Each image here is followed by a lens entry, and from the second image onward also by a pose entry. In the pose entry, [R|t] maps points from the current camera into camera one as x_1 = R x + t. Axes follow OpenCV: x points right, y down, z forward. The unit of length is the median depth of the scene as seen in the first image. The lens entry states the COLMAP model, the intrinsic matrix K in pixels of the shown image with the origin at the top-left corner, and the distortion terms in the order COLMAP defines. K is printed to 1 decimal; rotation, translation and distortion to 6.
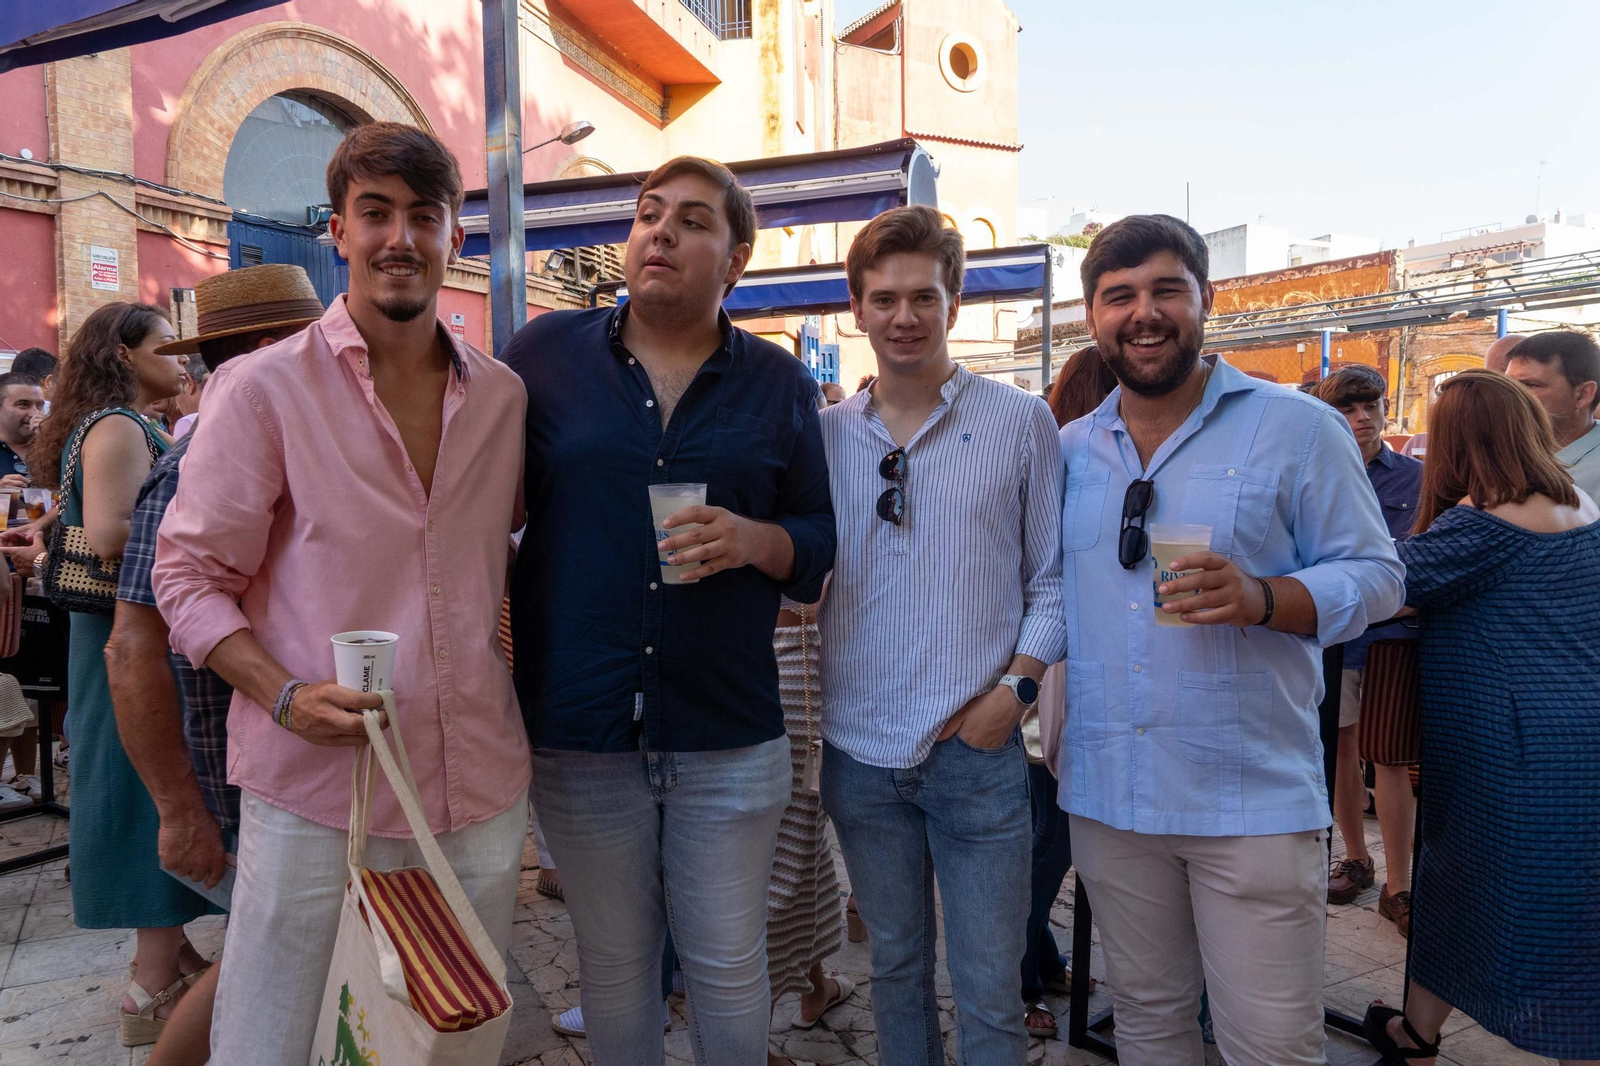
lens RADIAL K [[1137.6, 0, 798.8], [0, 1137.6, 534.7], [0, 0, 1]] dist [-0.000622, -0.004418]
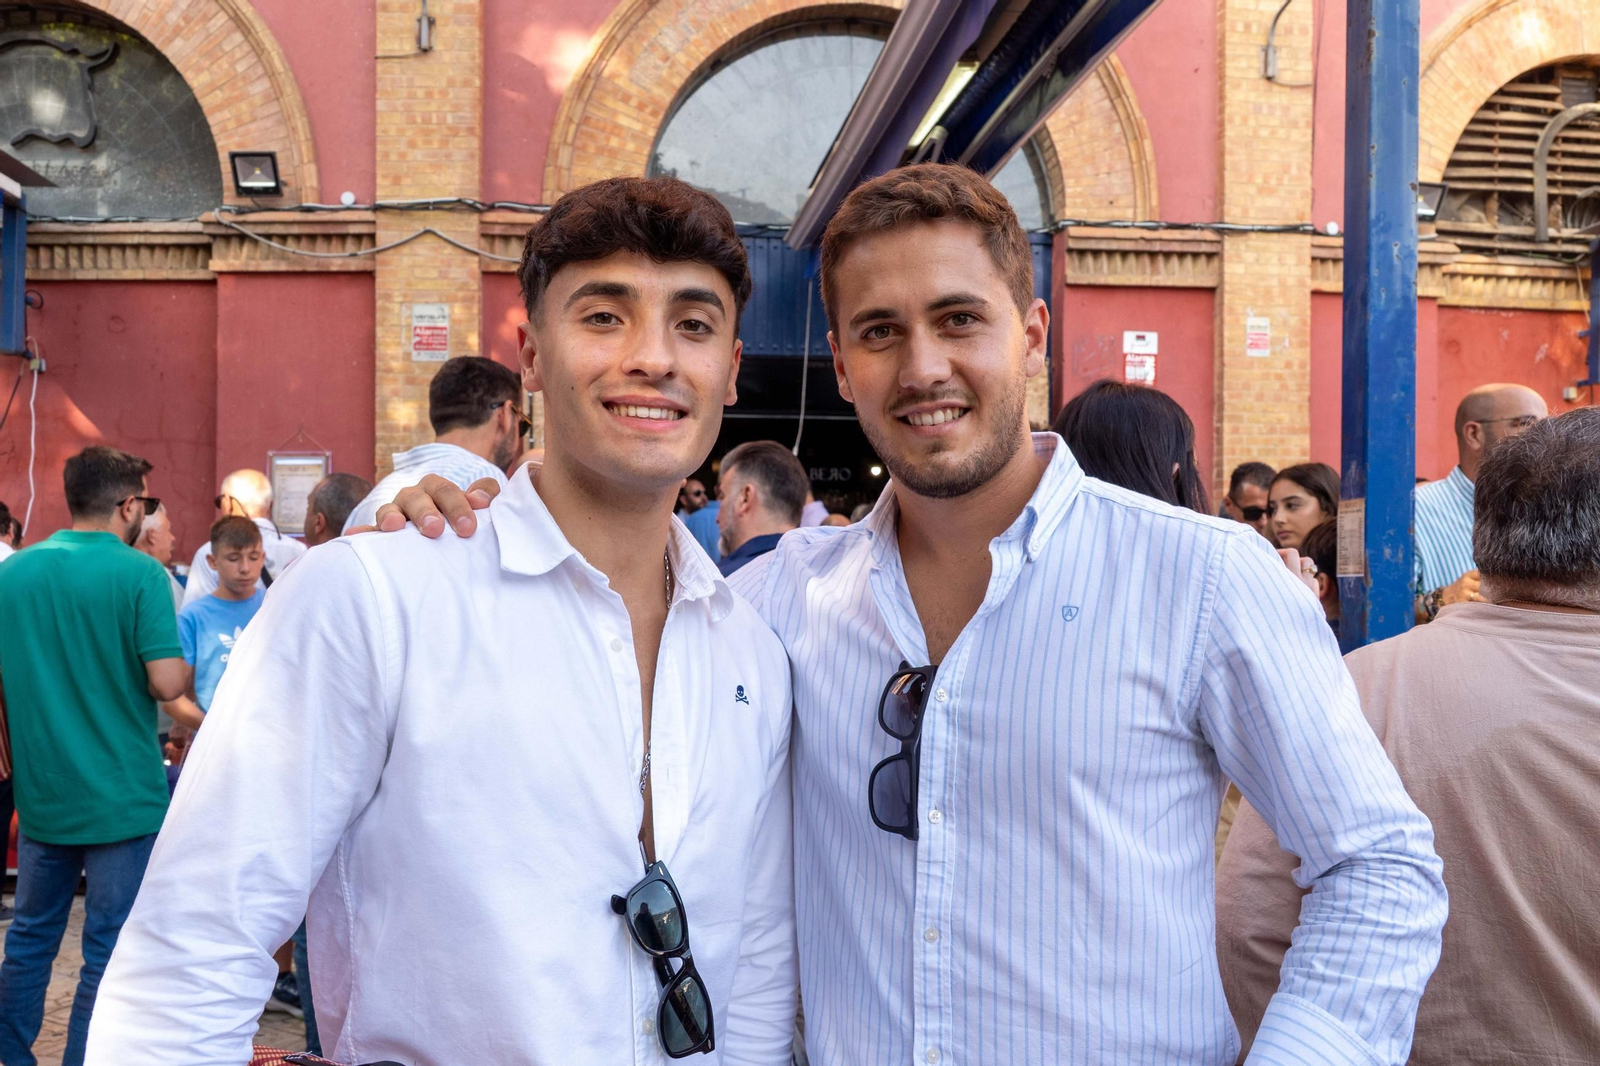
lens RADIAL K [[1382.0, 0, 801.4], [0, 1382.0, 531.9], [0, 0, 1]] dist [0.001261, 0.003520]
pose [[0.502548, -0.011739, -0.864470, 0.270625], [-0.066478, 0.996423, -0.052177, -0.075930], [0.861990, 0.083690, 0.499970, 0.768098]]
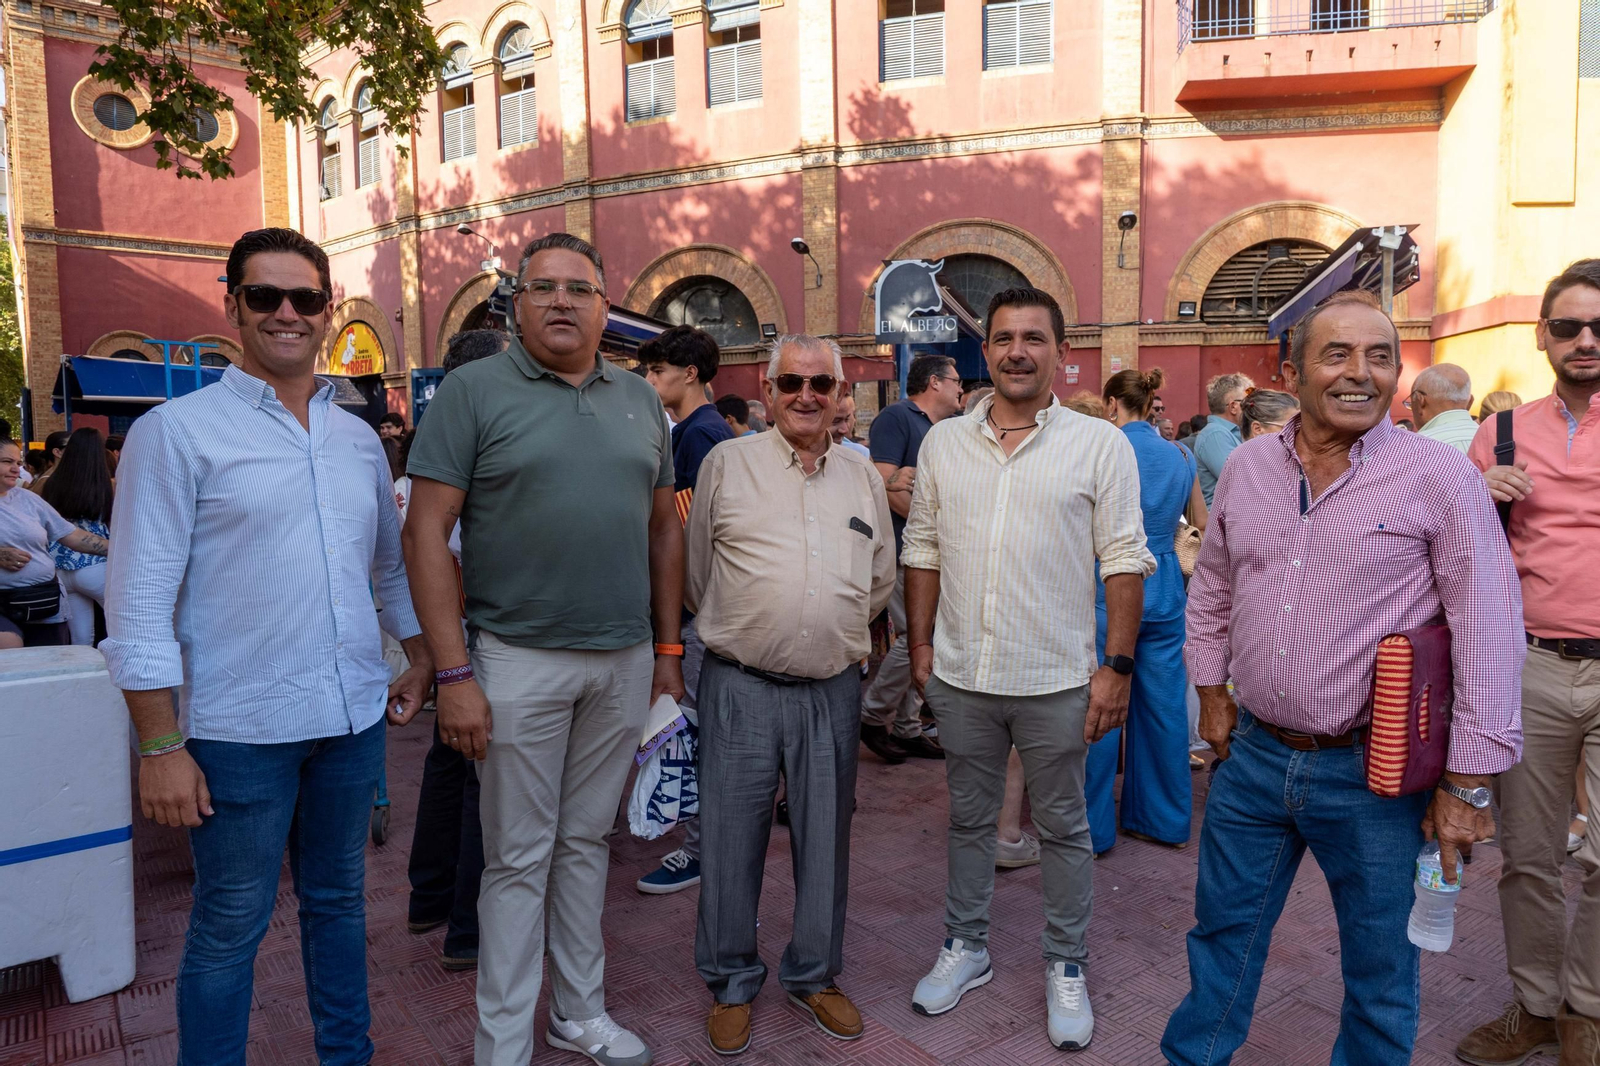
lens RADIAL K [[1049.7, 0, 803.8], [0, 1049.7, 532.0], [0, 0, 1]] dist [-0.032258, 0.011335]
pose [[0.139949, 0.070058, -0.987677, 1.431457], [-0.062208, 0.996145, 0.061844, -0.059505], [0.988203, 0.052787, 0.143767, 0.678762]]
